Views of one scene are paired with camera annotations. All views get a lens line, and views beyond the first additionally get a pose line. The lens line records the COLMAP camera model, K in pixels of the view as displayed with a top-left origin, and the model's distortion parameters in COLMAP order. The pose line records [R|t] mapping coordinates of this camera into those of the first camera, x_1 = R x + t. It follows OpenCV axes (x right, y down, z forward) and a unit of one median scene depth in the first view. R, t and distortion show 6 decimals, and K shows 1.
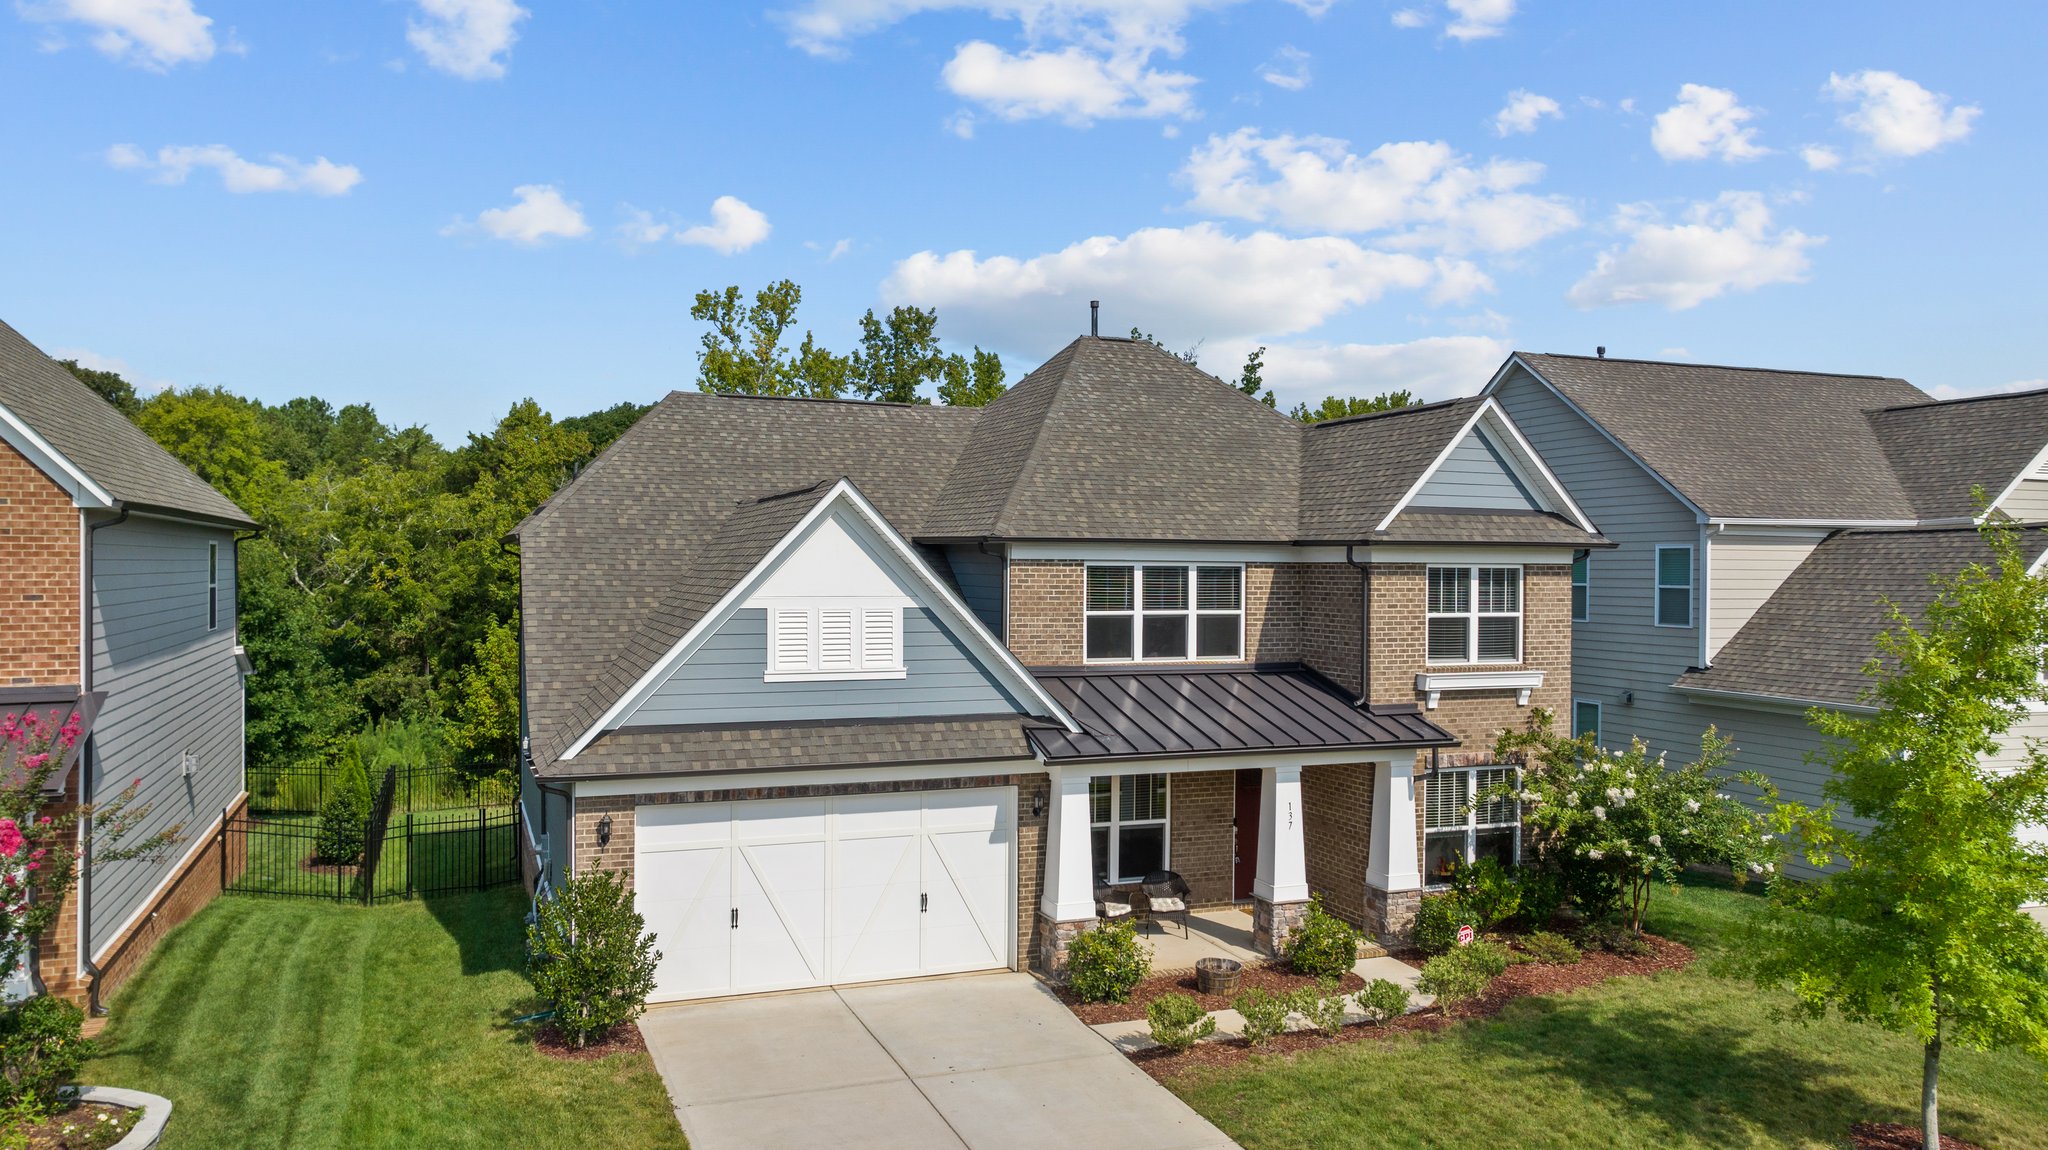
lens RADIAL K [[1445.1, 0, 1024.0], [0, 1445.1, 575.0], [0, 0, 1]] dist [0.010901, -0.069255]
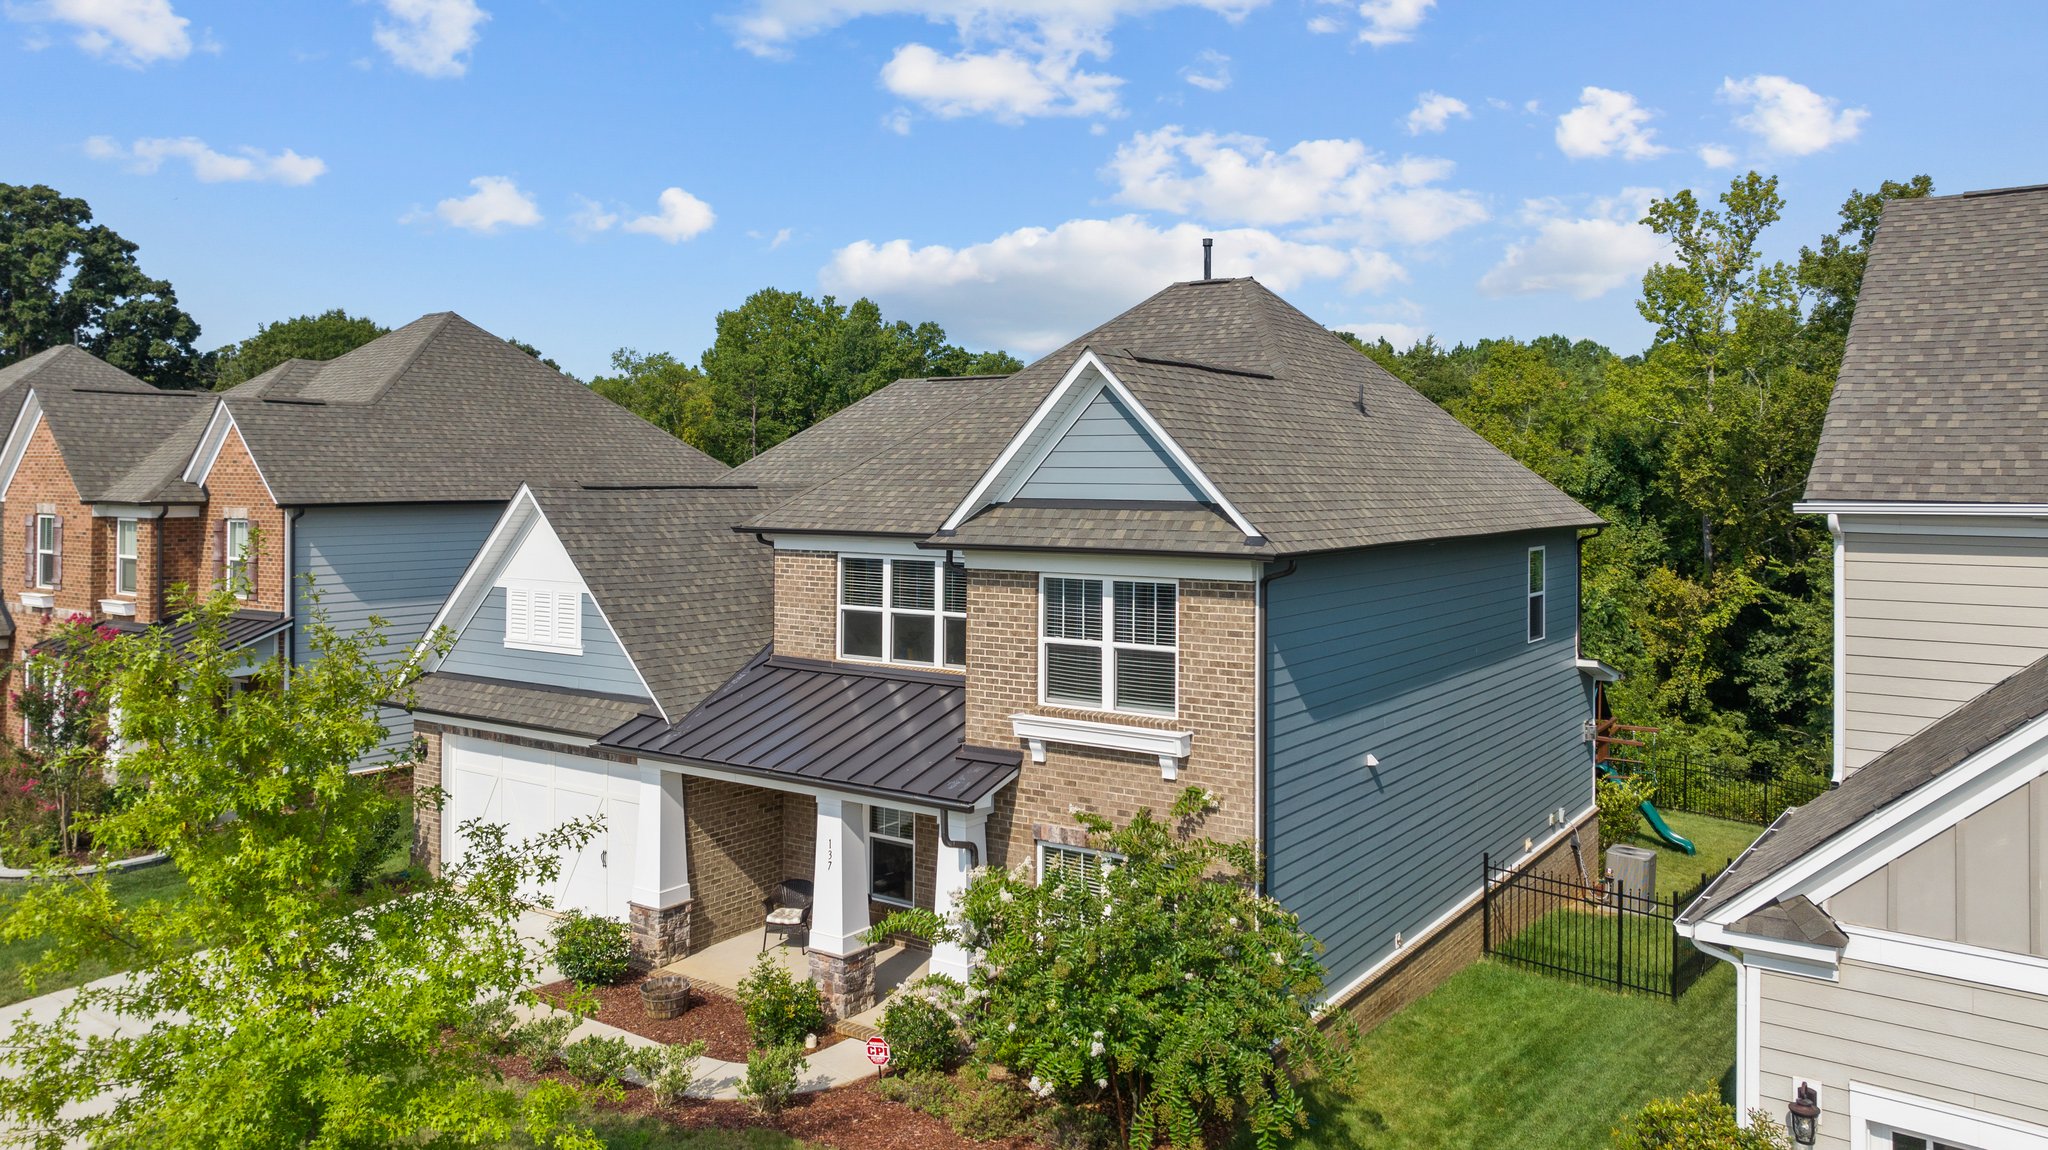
lens RADIAL K [[1480.7, 0, 1022.1], [0, 1480.7, 452.6], [0, 0, 1]] dist [-0.006371, -0.002031]
pose [[0.555821, -0.018889, -0.831088, 0.929787], [-0.006653, 0.999609, -0.027169, -0.050174], [0.831276, 0.020630, 0.555477, 0.550789]]
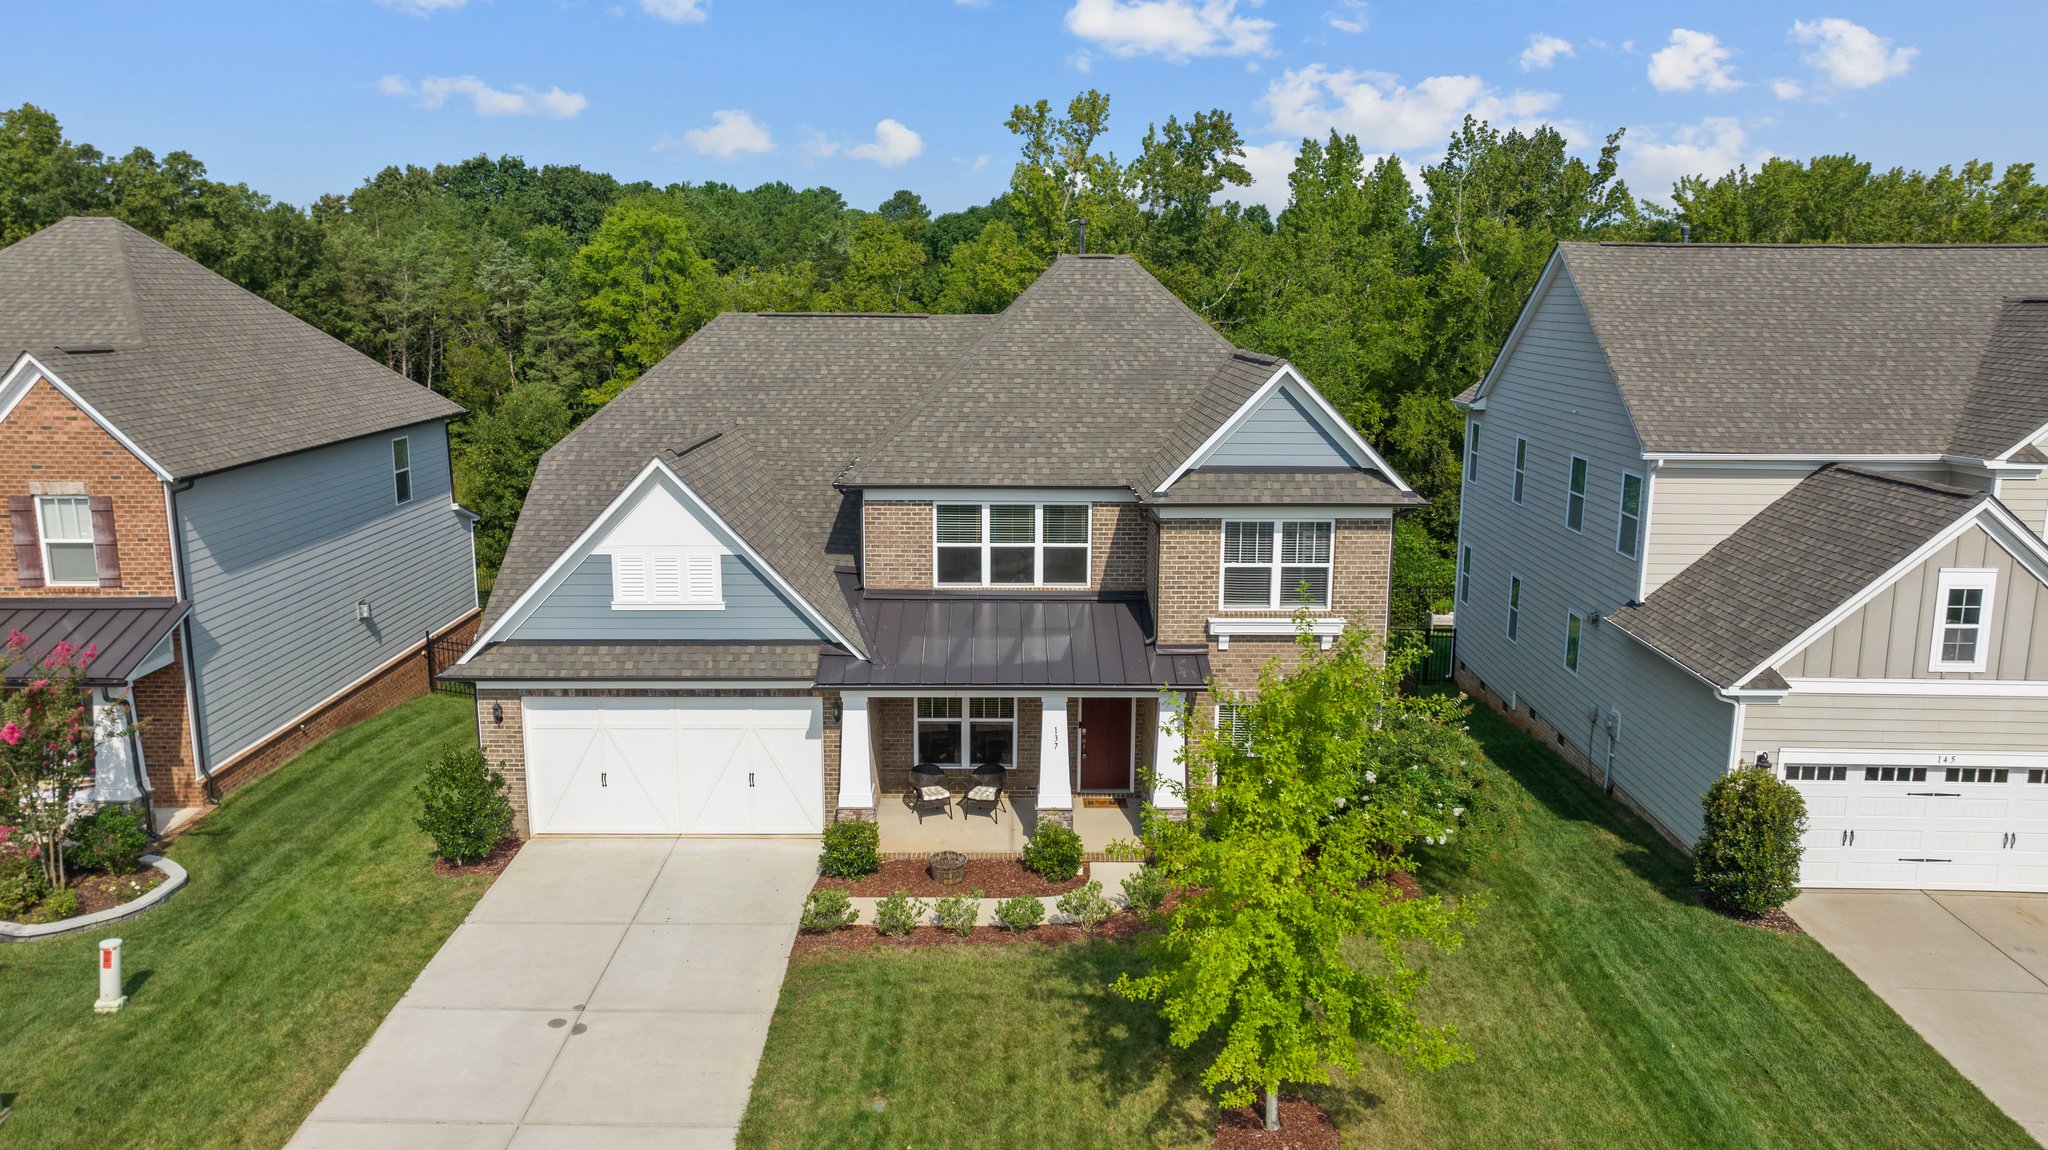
lens RADIAL K [[1445.1, 0, 1024.0], [0, 1445.1, 575.0], [0, 0, 1]] dist [0.010901, -0.069255]
pose [[0.934305, 0.066125, -0.350289, 0.519798], [-0.000733, 0.983000, 0.183606, -0.164305], [0.356474, -0.171287, 0.918470, -0.052871]]
